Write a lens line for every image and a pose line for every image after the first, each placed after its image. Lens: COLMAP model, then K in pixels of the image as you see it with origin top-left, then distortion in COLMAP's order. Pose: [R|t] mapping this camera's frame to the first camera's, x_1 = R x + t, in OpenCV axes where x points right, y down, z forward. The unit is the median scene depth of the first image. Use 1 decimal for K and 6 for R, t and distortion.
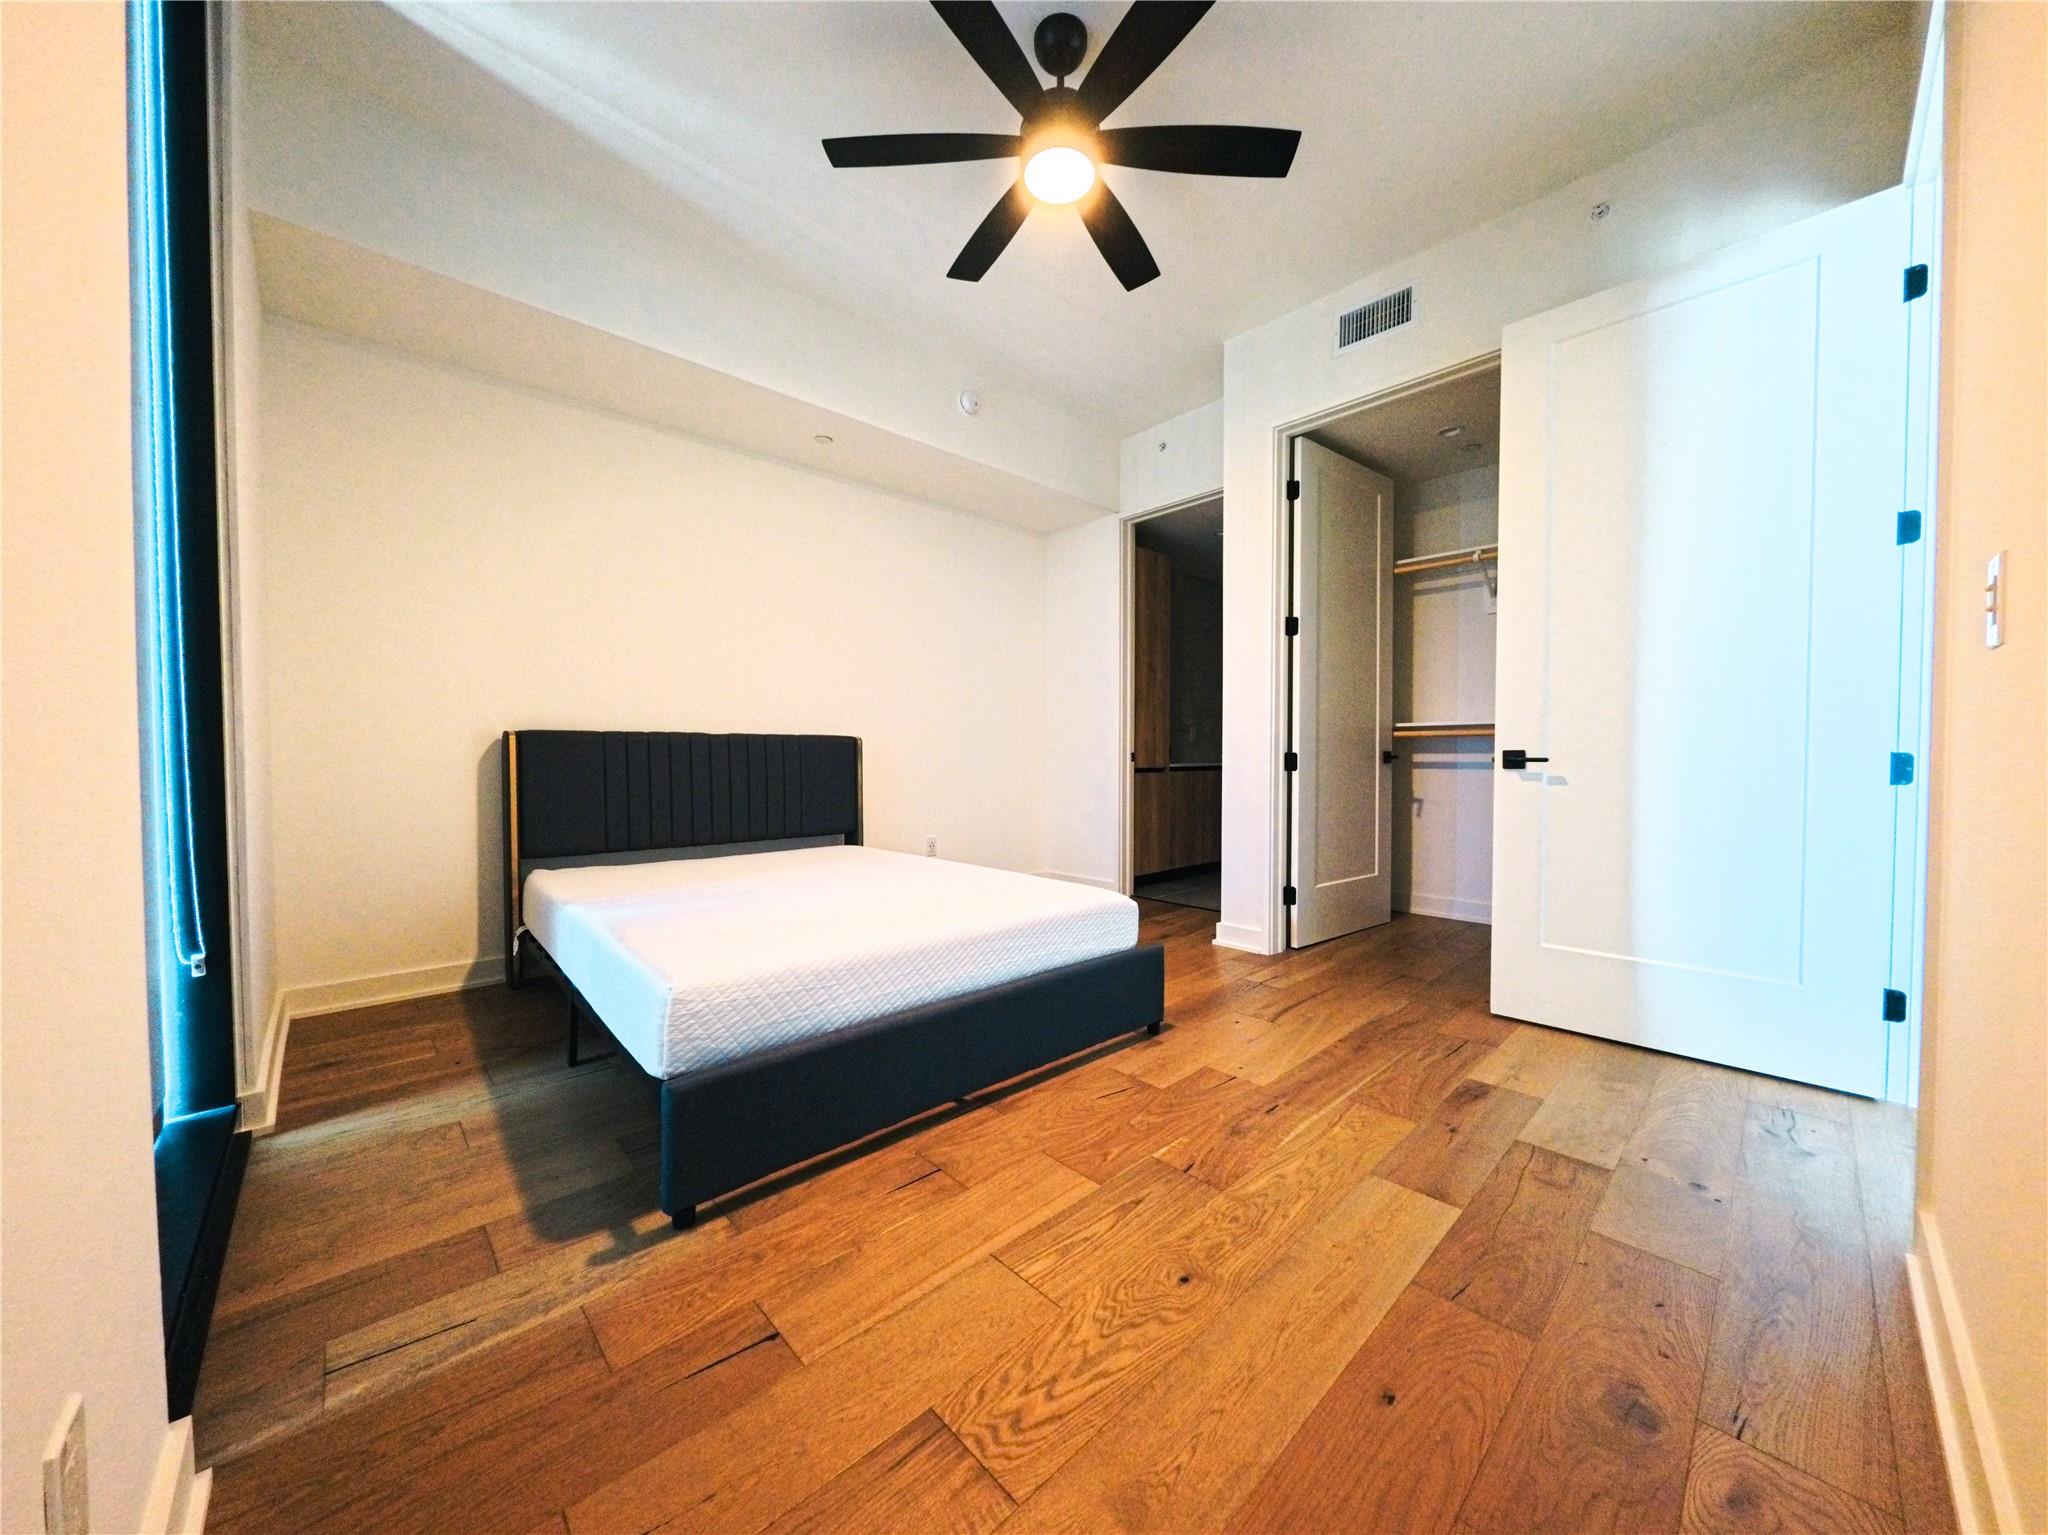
lens RADIAL K [[721.8, 0, 1024.1], [0, 721.8, 768.6], [0, 0, 1]] dist [-0.002463, -0.000344]
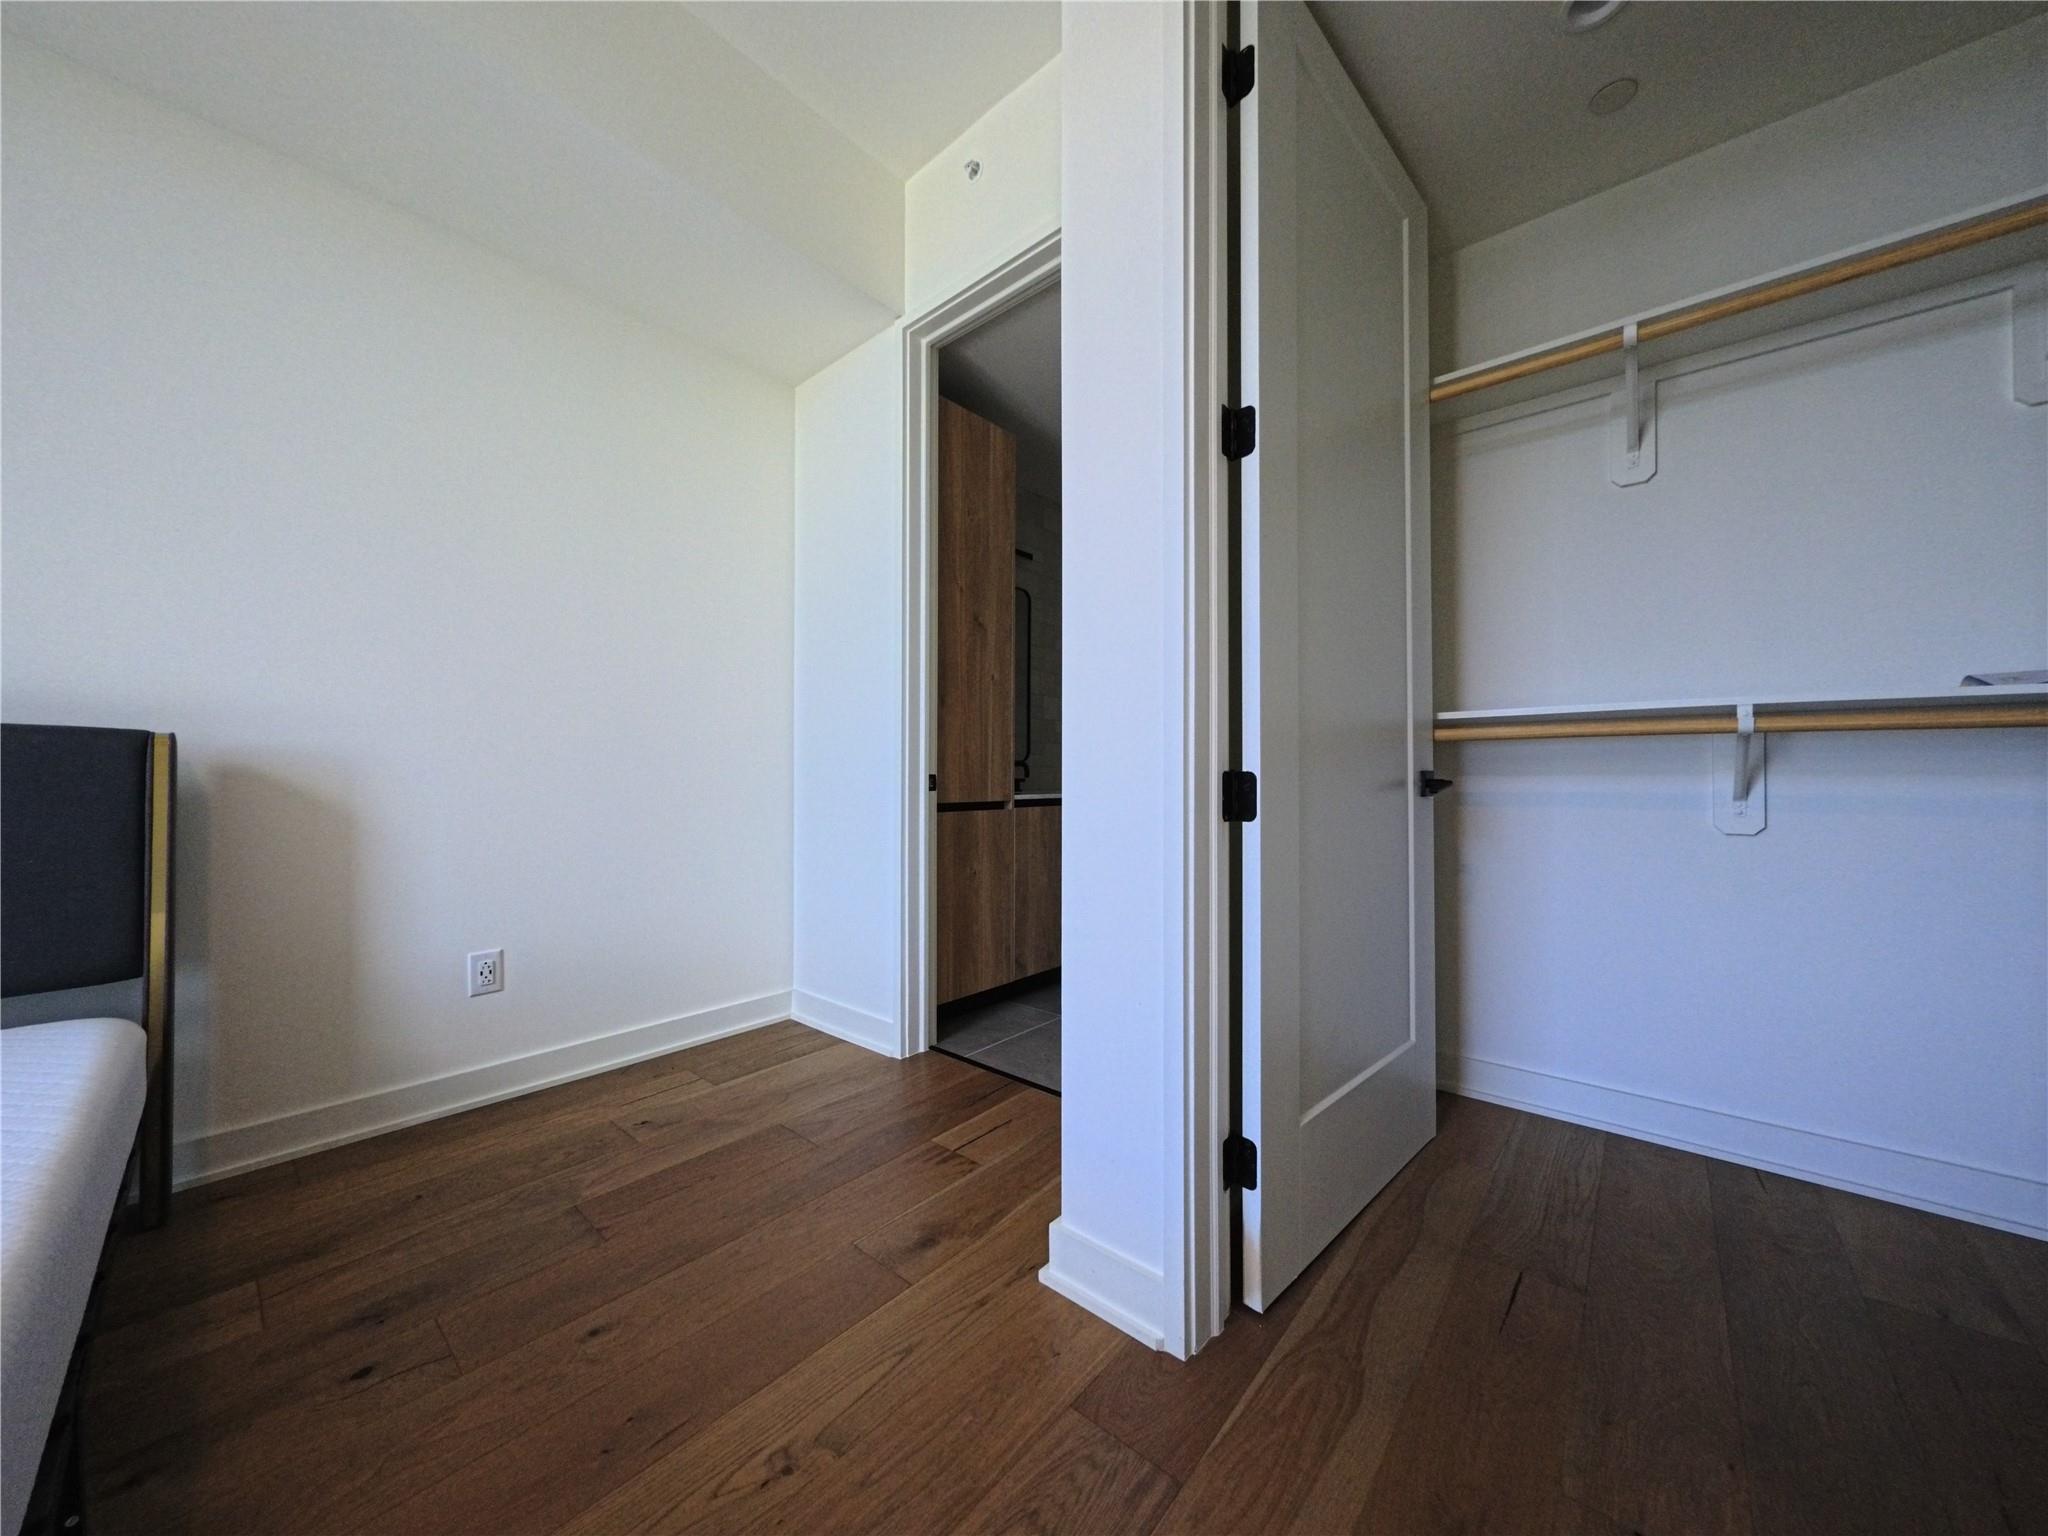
lens RADIAL K [[721.8, 0, 1022.4], [0, 721.8, 771.5], [0, 0, 1]] dist [-0.002463, -0.000344]
pose [[0.994484, 0.000275, 0.104892, 0.190527], [0.002770, 0.999579, -0.028884, -0.010576], [-0.104856, 0.029015, 0.994064, 0.554908]]
